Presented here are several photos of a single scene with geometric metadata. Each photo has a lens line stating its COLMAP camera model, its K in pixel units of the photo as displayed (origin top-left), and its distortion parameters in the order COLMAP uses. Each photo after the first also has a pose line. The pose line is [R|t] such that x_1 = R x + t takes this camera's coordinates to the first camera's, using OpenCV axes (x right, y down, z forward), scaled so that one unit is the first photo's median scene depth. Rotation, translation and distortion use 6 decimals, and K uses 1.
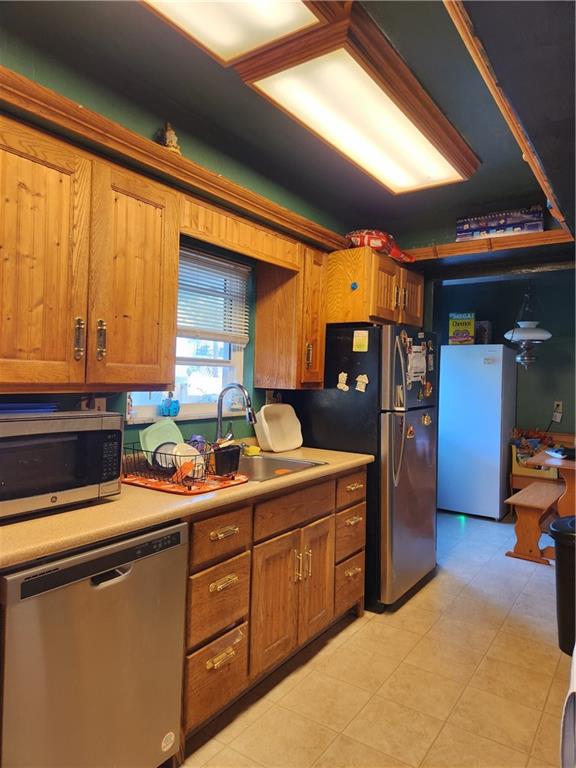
lens RADIAL K [[510.9, 0, 289.2], [0, 510.9, 384.0], [0, 0, 1]] dist [0.079005, -0.052923]
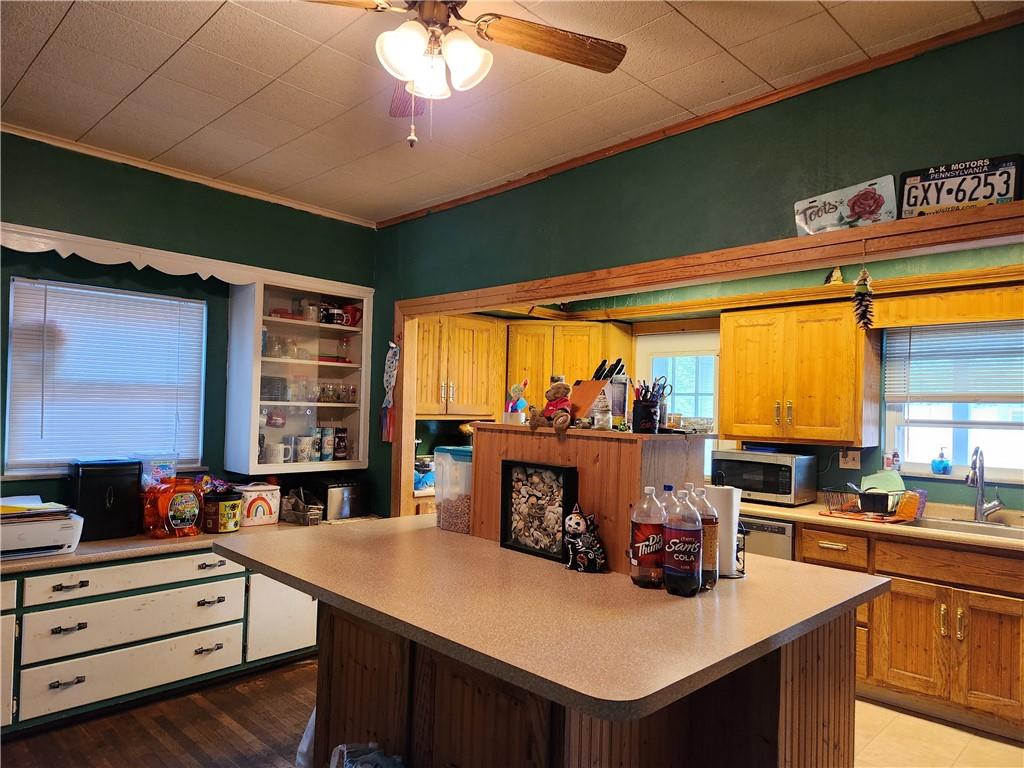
lens RADIAL K [[681.2, 0, 504.1], [0, 681.2, 396.5], [0, 0, 1]] dist [0.079005, -0.052923]
pose [[-0.171626, -0.046465, -0.984066, 1.376031], [-0.042120, 0.998320, -0.039792, -0.004903], [0.984261, 0.034619, -0.173295, 0.310521]]
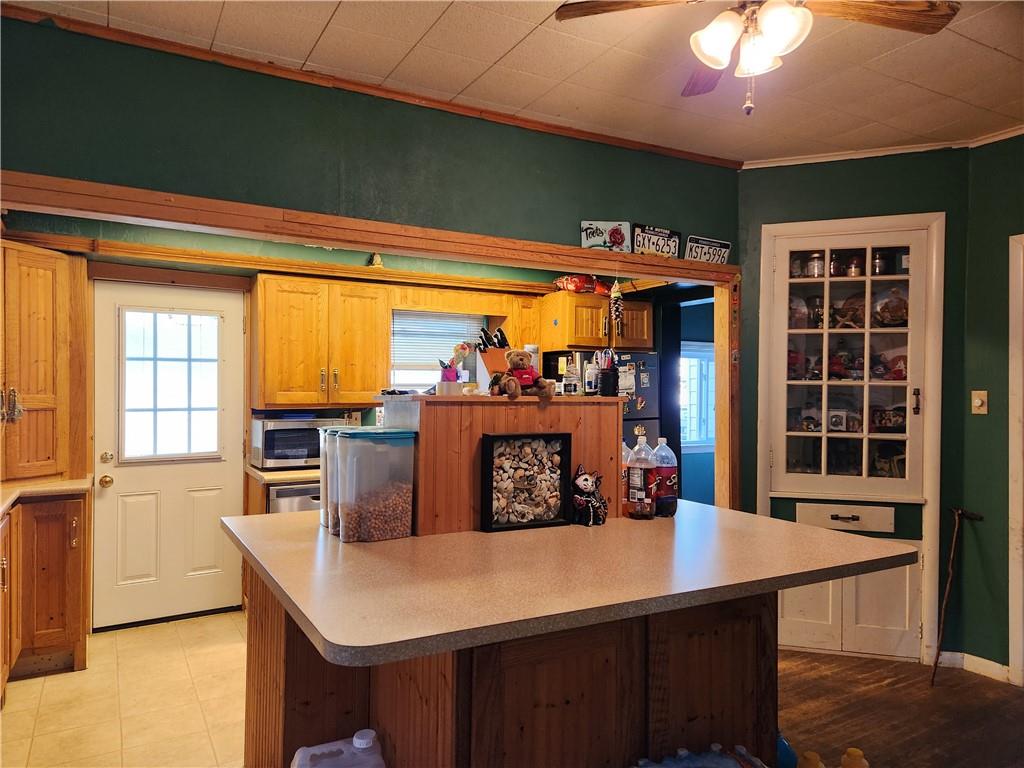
lens RADIAL K [[681.2, 0, 503.5], [0, 681.2, 387.9], [0, 0, 1]] dist [0.079005, -0.052923]
pose [[0.902885, -0.024419, -0.429188, 0.809778], [0.015667, 0.999591, -0.023915, 0.007635], [0.429597, 0.014868, 0.902899, -0.621813]]
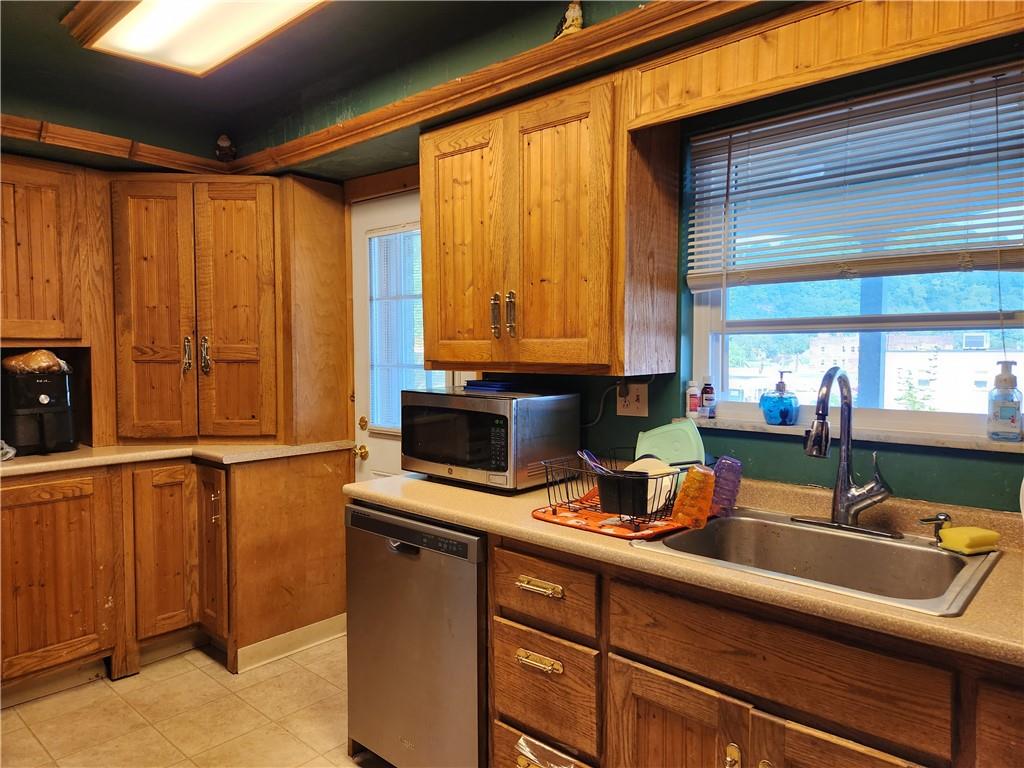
lens RADIAL K [[681.2, 0, 506.0], [0, 681.2, 382.6], [0, 0, 1]] dist [0.079005, -0.052923]
pose [[-0.129493, 0.024740, -0.991272, 0.539097], [-0.015856, 0.999509, 0.027017, 0.001342], [0.991454, 0.019216, -0.129037, 0.767426]]
